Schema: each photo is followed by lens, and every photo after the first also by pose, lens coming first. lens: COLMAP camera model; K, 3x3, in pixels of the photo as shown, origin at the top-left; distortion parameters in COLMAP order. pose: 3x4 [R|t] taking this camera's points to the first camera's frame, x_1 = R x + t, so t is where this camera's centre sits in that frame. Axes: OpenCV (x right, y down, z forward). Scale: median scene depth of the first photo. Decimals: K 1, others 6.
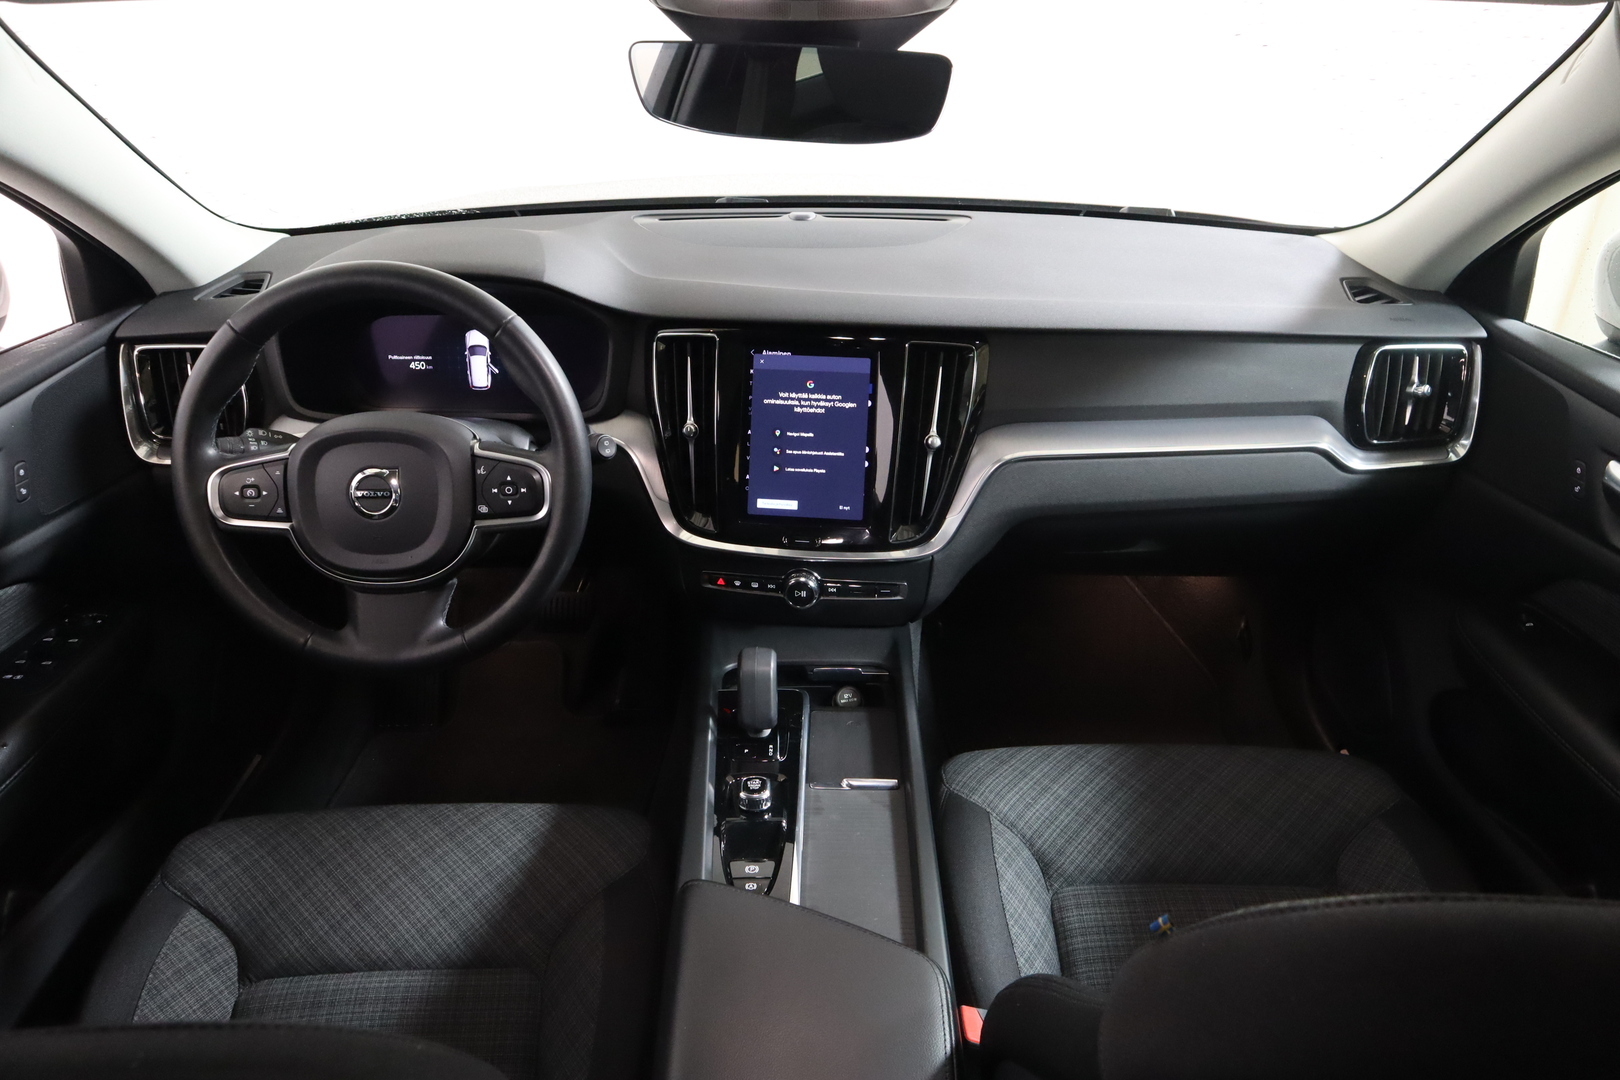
lens RADIAL K [[1107.6, 0, 810.0], [0, 1107.6, 540.0], [0, 0, 1]] dist [-0.001148, 0.002290]
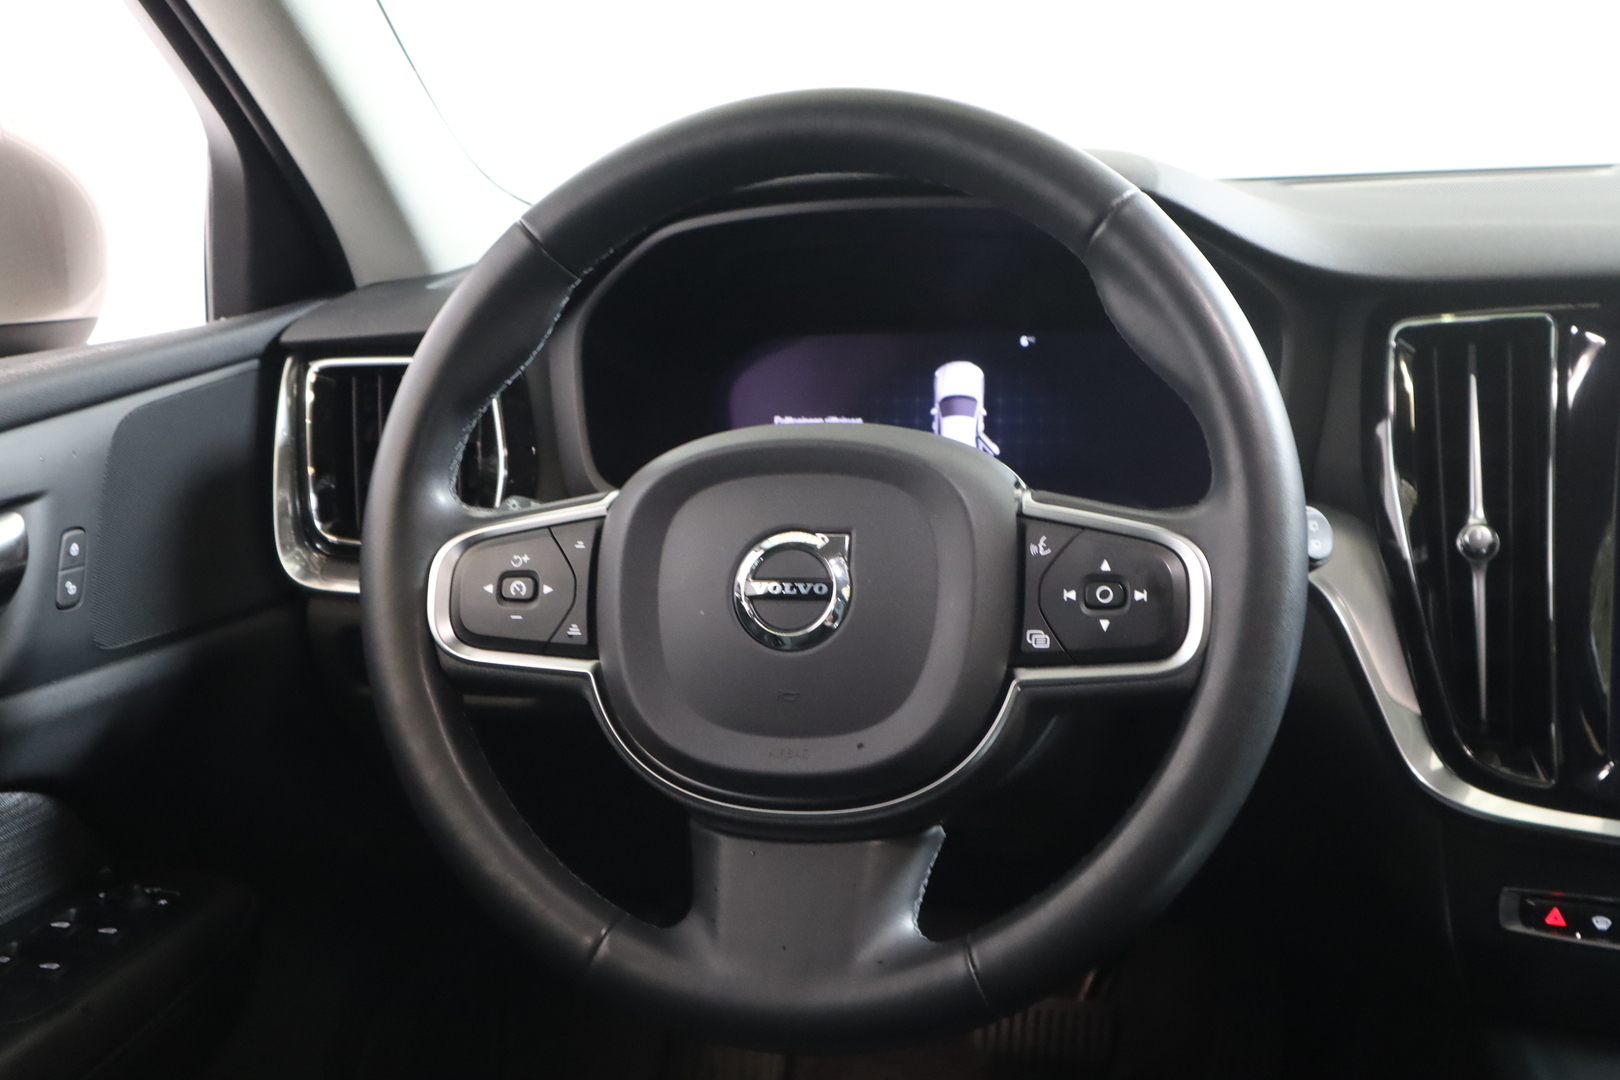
lens RADIAL K [[1963.2, 0, 810.0], [0, 1963.2, 540.0], [0, 0, 1]] dist [0.007178, 0.051636]
pose [[0.965256, 0.011700, -0.261045, -0.185532], [-0.077850, 0.966508, -0.244544, 0.119316], [0.249441, 0.256370, 0.933838, 0.288223]]
